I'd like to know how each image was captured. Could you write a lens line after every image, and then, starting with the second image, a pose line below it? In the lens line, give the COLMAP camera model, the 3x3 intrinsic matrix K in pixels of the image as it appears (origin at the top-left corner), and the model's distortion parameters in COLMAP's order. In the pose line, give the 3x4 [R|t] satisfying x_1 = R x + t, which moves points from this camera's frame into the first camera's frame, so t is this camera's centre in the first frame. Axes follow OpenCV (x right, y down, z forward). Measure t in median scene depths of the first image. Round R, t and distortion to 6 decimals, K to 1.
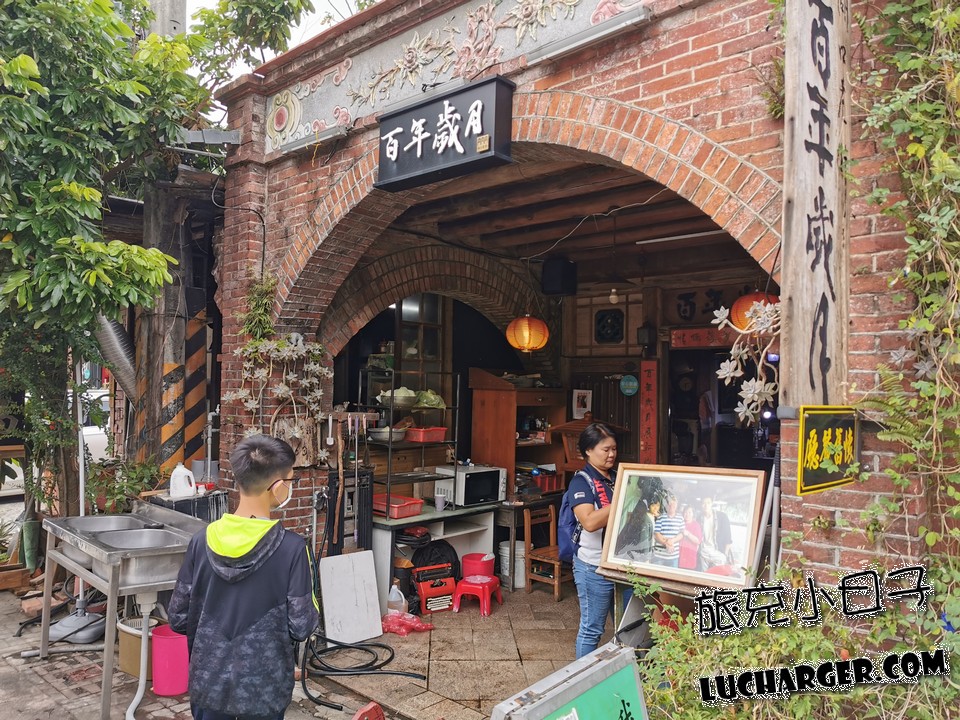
lens RADIAL K [[736.3, 0, 473.6], [0, 736.3, 364.3], [0, 0, 1]] dist [0.051640, -0.053086]
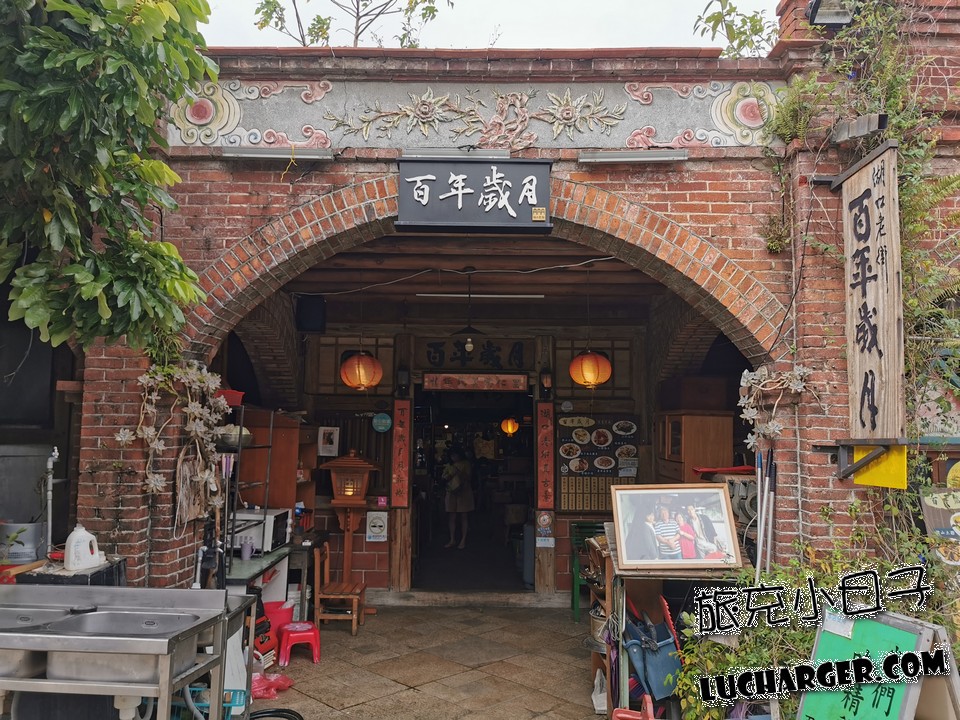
lens RADIAL K [[736.3, 0, 480.1], [0, 736.3, 362.7], [0, 0, 1]] dist [0.051640, -0.053086]
pose [[0.735920, 0.058704, 0.674519, -0.623625], [-0.023866, 0.997864, -0.060806, 0.005021], [-0.676648, 0.028651, 0.735749, 0.163565]]
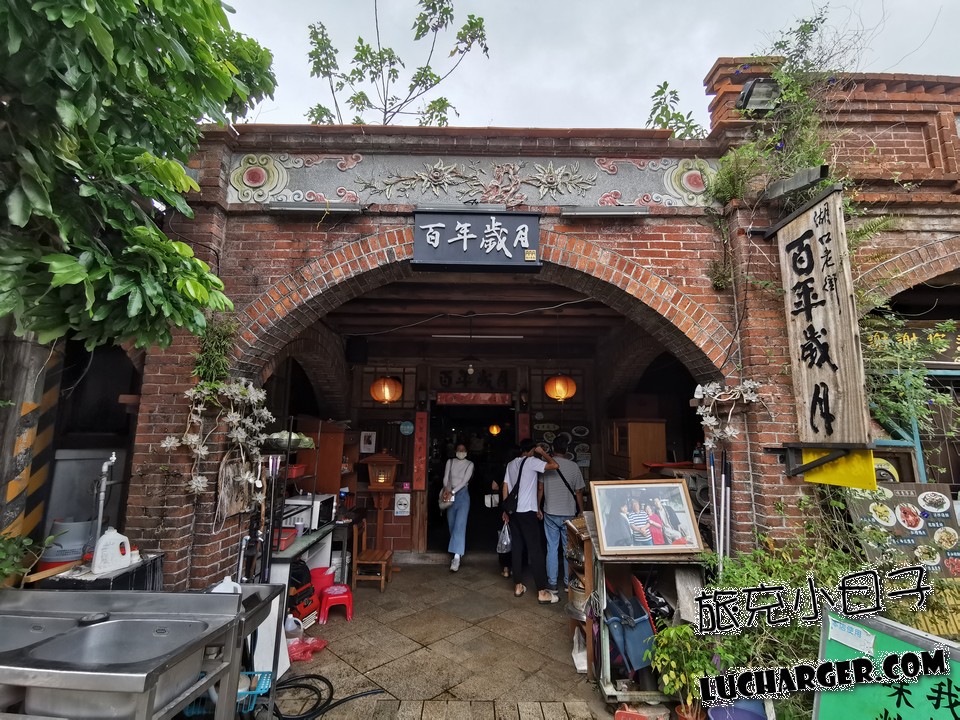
lens RADIAL K [[440.3, 0, 483.6], [0, 440.3, 359.7], [0, 0, 1]] dist [-0.002620, 0.003177]
pose [[0.720570, 0.104575, 0.685451, -0.456158], [-0.020168, 0.991304, -0.130036, 0.005815], [-0.693089, 0.079875, 0.716413, 0.363134]]
